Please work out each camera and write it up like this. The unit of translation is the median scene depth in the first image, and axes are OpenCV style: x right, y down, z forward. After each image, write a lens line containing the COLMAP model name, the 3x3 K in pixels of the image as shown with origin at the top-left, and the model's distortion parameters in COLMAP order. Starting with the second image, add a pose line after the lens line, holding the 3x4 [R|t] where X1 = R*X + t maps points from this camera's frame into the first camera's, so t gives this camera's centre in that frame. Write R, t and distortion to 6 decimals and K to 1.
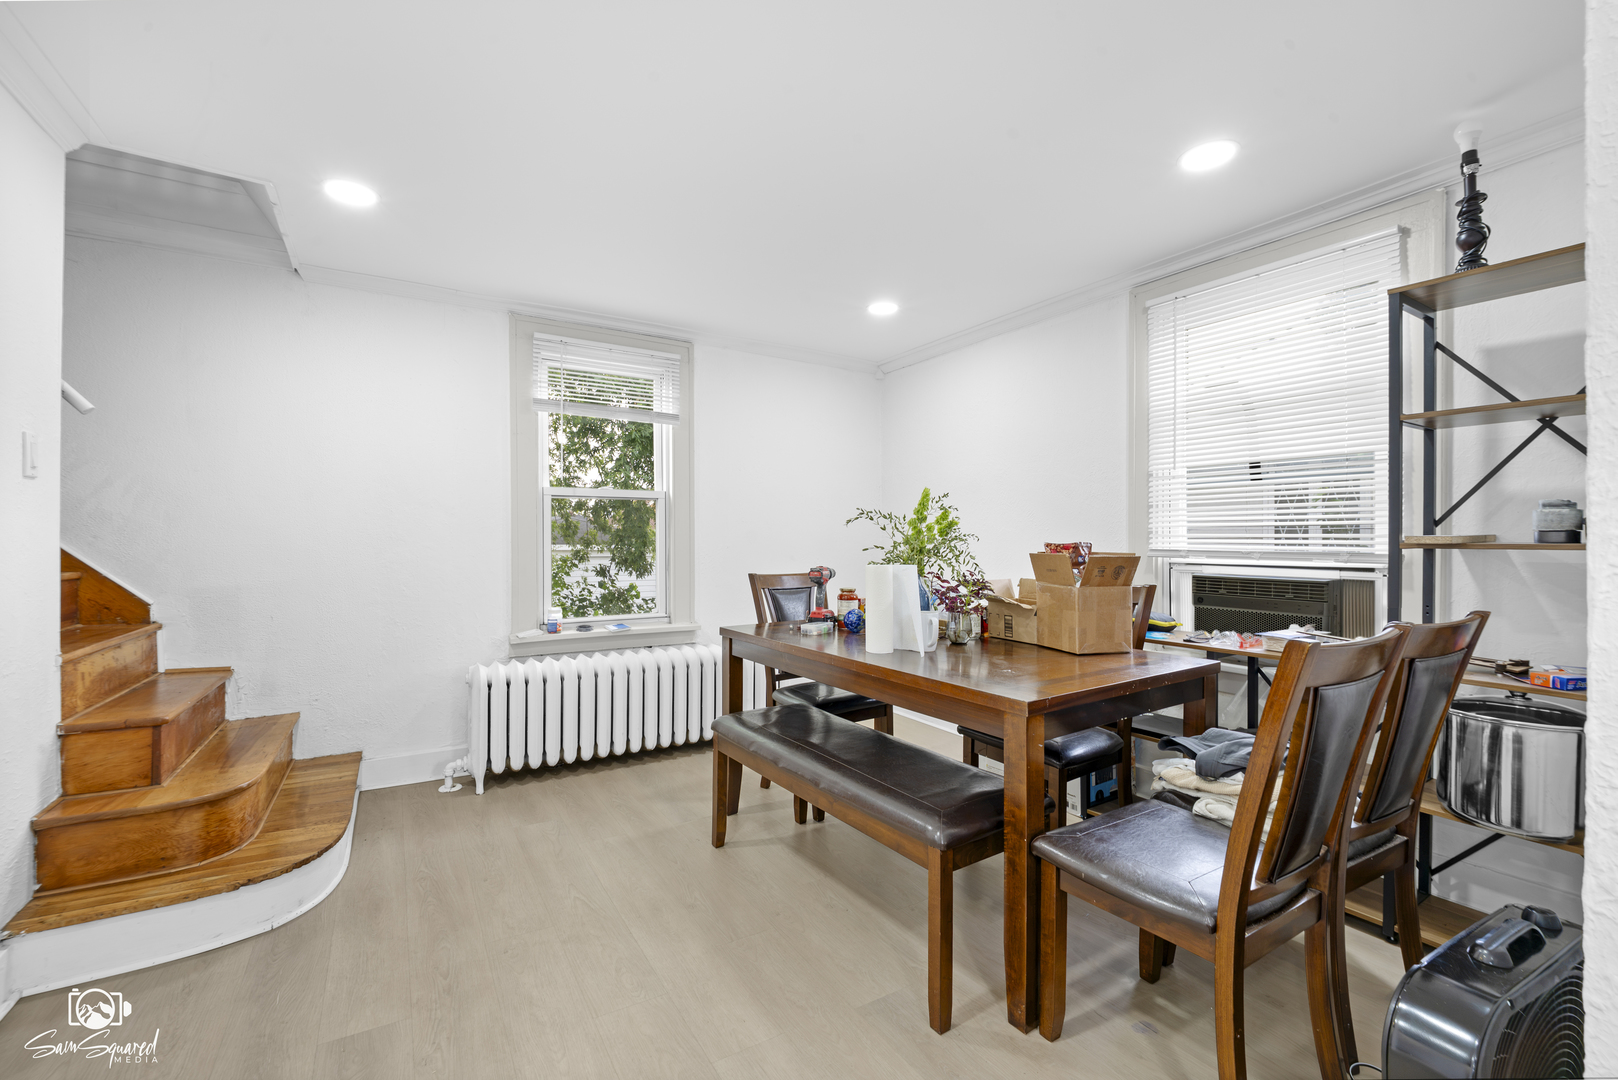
lens RADIAL K [[694.0, 0, 815.8], [0, 694.0, 538.2], [0, 0, 1]] dist [-0.030558, -0.000692]
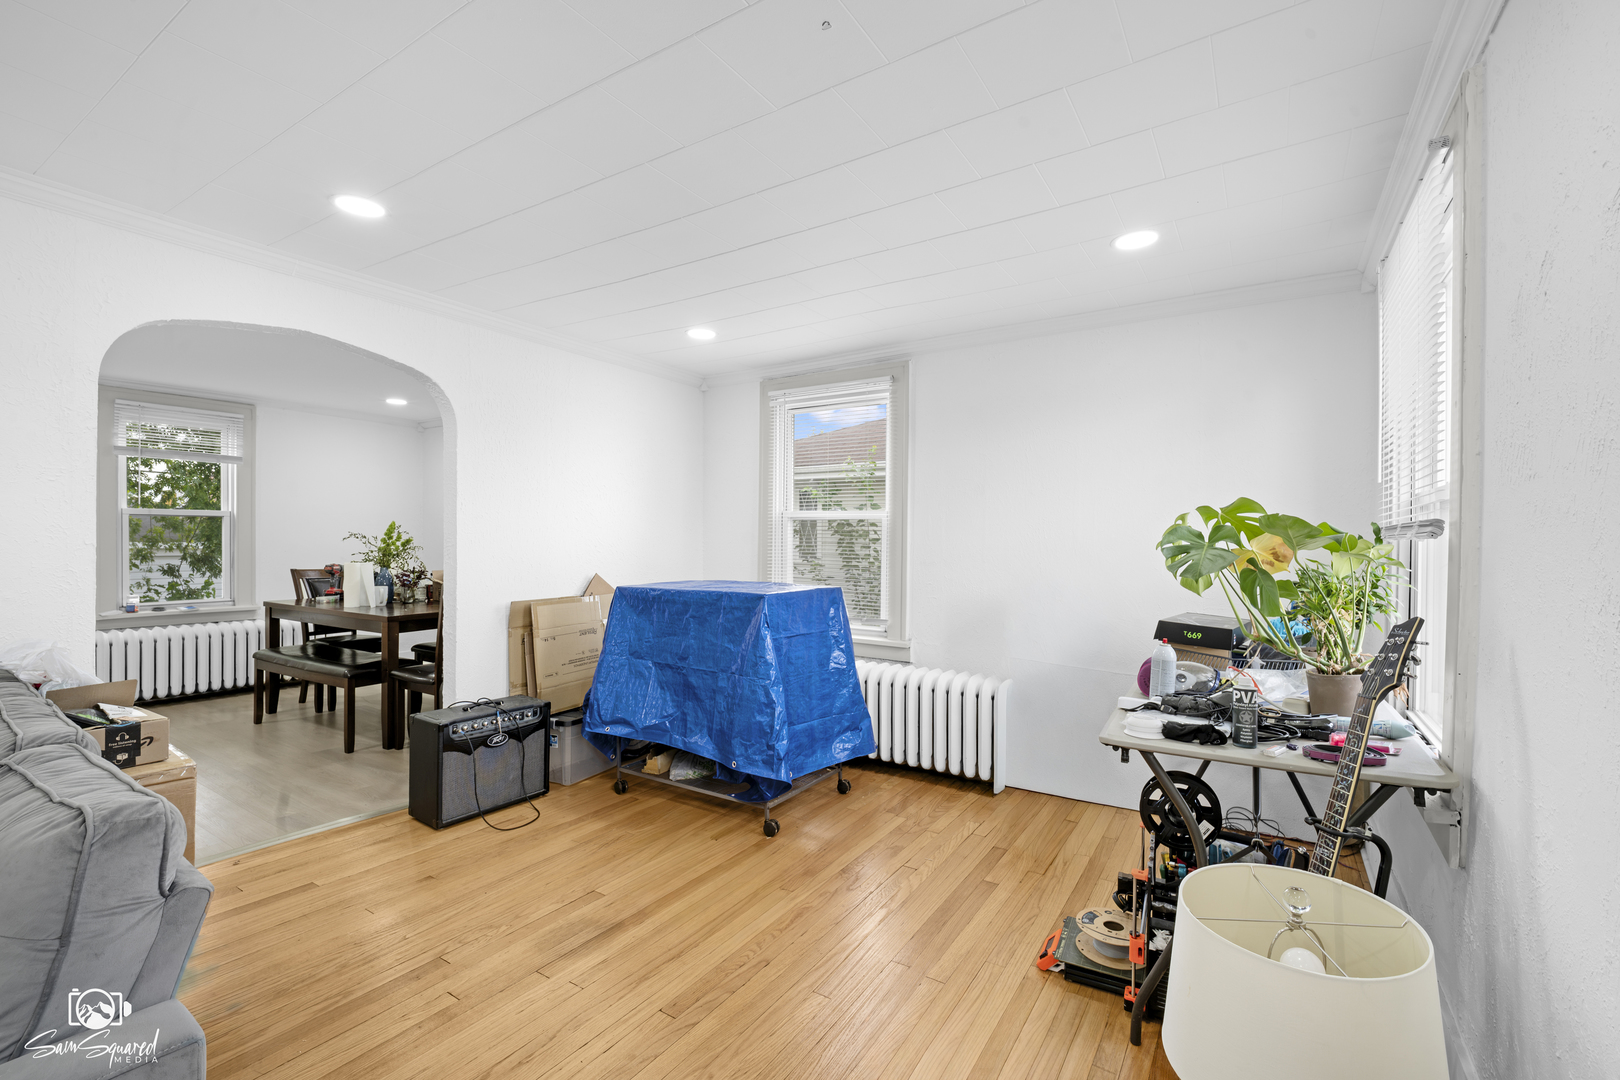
lens RADIAL K [[694.8, 0, 807.4], [0, 694.8, 539.0], [0, 0, 1]] dist [-0.030558, -0.000692]
pose [[0.897008, 0.004511, 0.441992, 0.259649], [-0.007617, 0.999957, 0.005254, -0.032559], [-0.441949, -0.008080, 0.897004, -0.873429]]
